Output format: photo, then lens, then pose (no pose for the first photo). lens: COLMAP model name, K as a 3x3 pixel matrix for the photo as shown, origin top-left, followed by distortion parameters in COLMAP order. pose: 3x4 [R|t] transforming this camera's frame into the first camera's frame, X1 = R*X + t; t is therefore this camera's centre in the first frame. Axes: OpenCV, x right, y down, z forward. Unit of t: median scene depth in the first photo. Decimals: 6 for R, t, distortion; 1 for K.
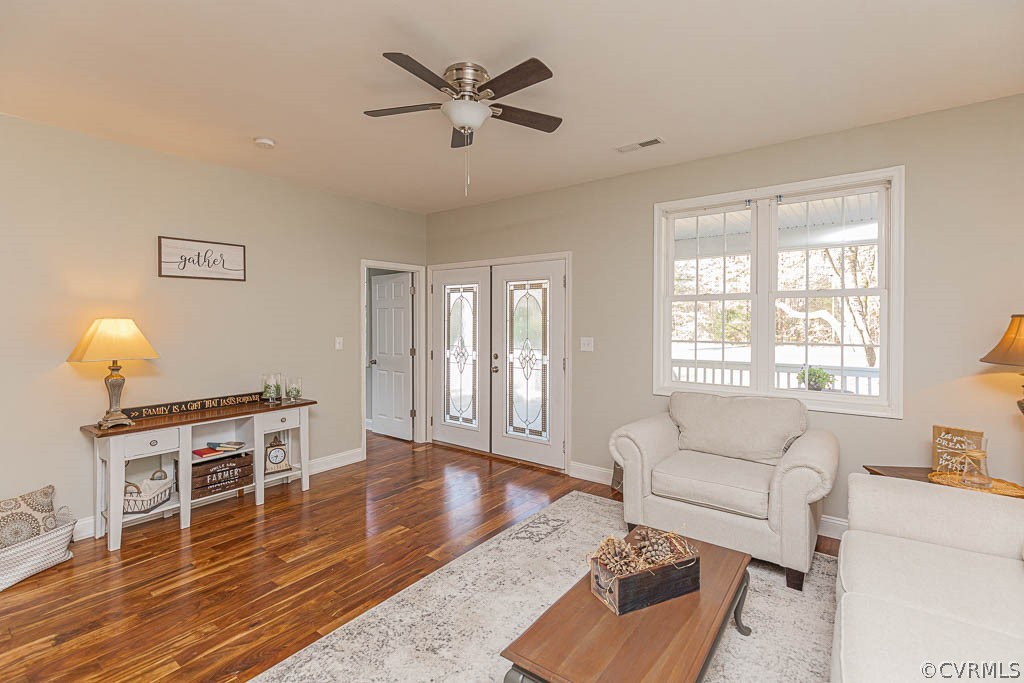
lens RADIAL K [[462.5, 0, 510.4], [0, 462.5, 328.0], [0, 0, 1]] dist [0.001504, 0.000007]
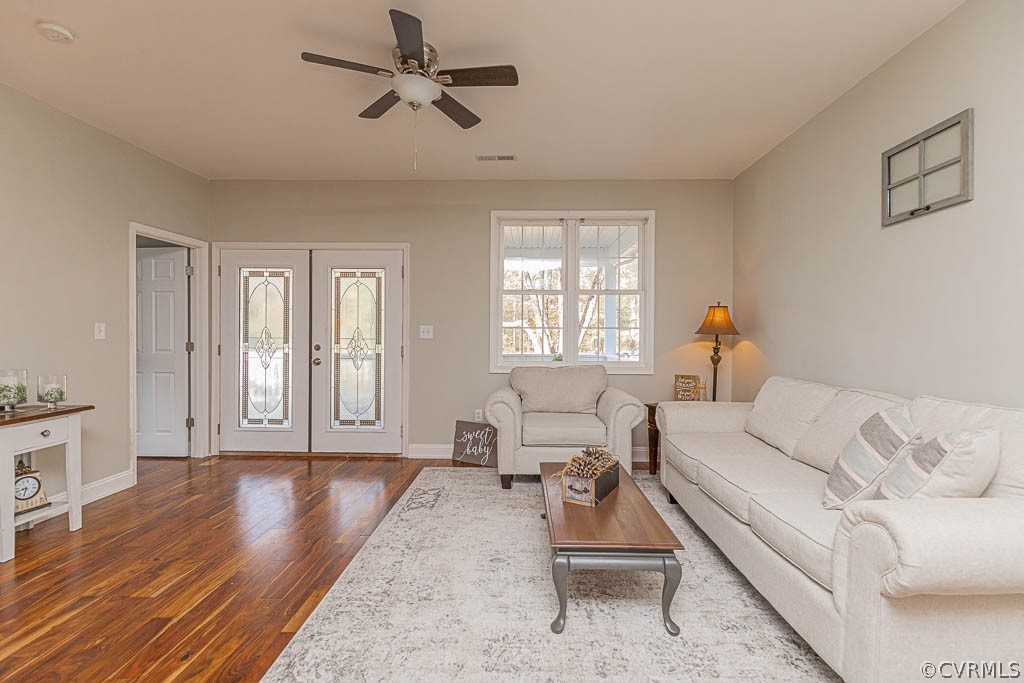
lens RADIAL K [[459.7, 0, 512.0], [0, 459.7, 341.5], [0, 0, 1]] dist [0.001273, -0.000473]
pose [[0.811781, -0.004718, 0.583943, -0.327584], [0.002634, 0.999987, 0.004418, 0.059124], [-0.583956, -0.002049, 0.811783, 0.022886]]
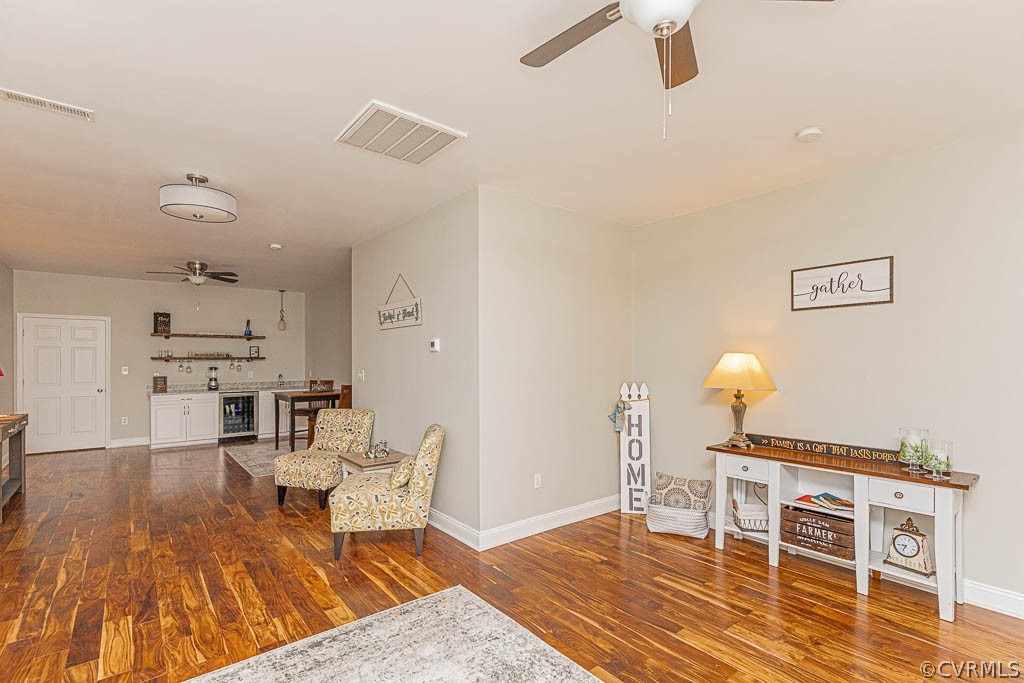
lens RADIAL K [[470.8, 0, 516.5], [0, 470.8, 367.9], [0, 0, 1]] dist [-0.000830, -0.000168]
pose [[-0.237927, 0.020293, -0.971071, 0.340564], [-0.013334, 0.999619, 0.024157, -0.004278], [0.971192, 0.018695, -0.237565, 0.608773]]
